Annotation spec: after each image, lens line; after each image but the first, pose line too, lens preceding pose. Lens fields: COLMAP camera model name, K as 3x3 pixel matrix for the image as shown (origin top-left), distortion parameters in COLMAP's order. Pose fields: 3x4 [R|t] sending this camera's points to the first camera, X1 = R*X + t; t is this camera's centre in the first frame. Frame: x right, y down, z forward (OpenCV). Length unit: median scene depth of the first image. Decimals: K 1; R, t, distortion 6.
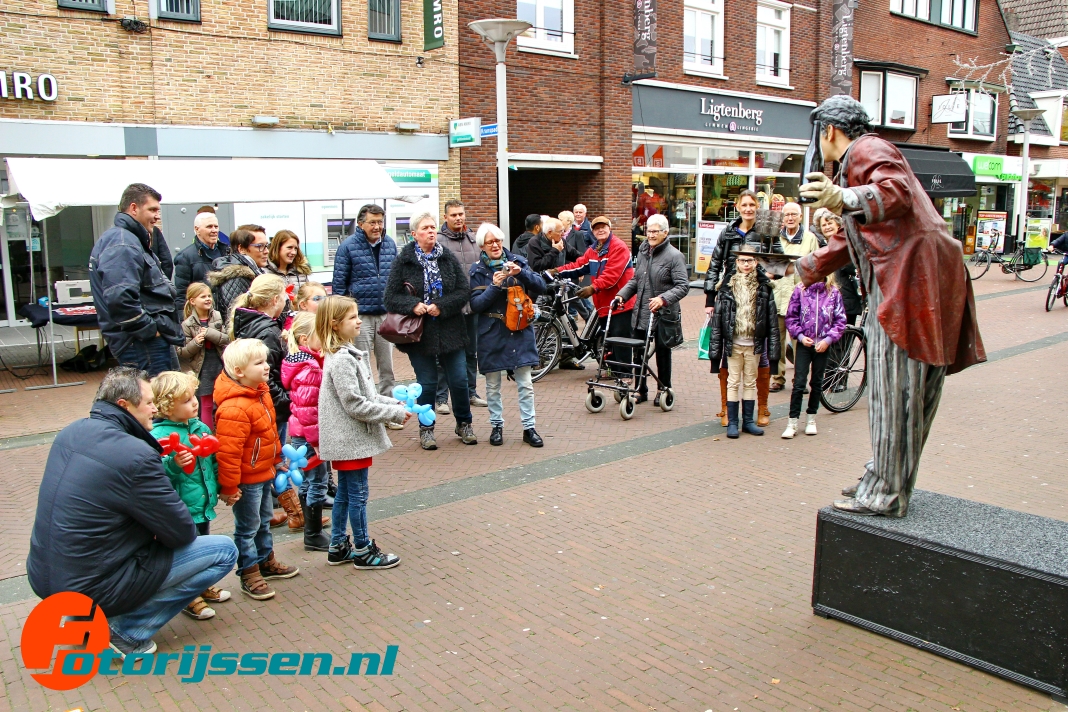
lens RADIAL K [[908.8, 0, 534.2], [0, 908.8, 354.9], [0, 0, 1]] dist [-0.188470, 0.167477]
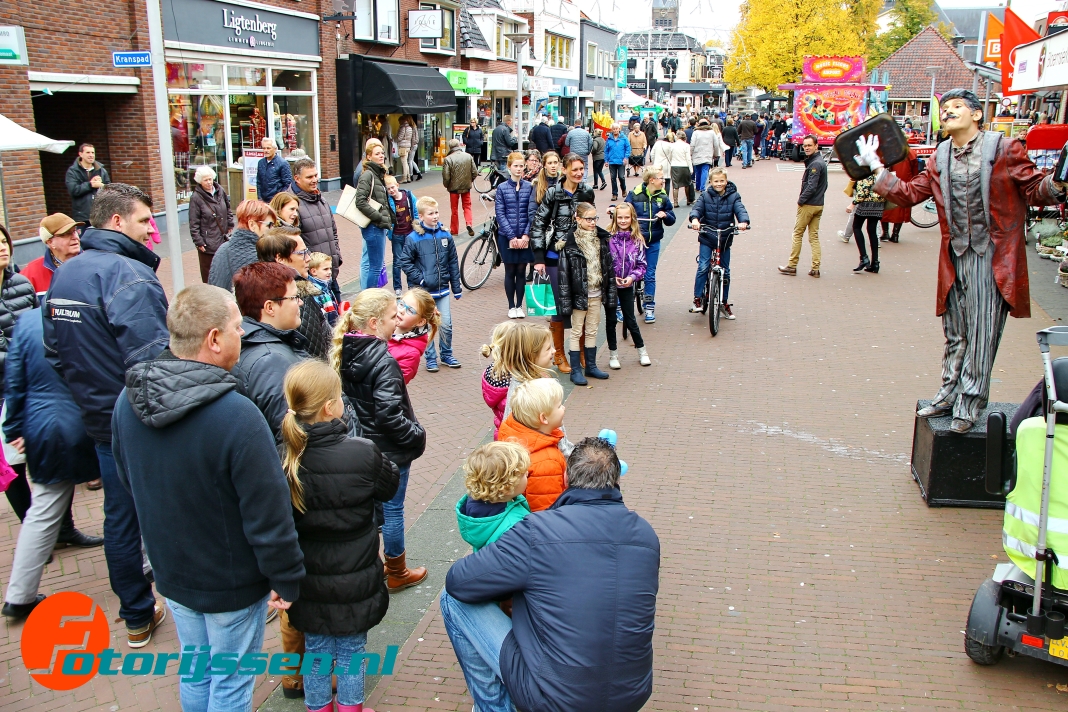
lens RADIAL K [[948.2, 0, 534.3], [0, 948.2, 354.9], [0, 0, 1]] dist [-0.137276, 0.195510]
pose [[0.747214, -0.163068, 0.644267, -0.250448], [0.094777, 0.985668, 0.139557, -0.047737], [-0.657791, -0.043217, 0.751960, 0.080830]]
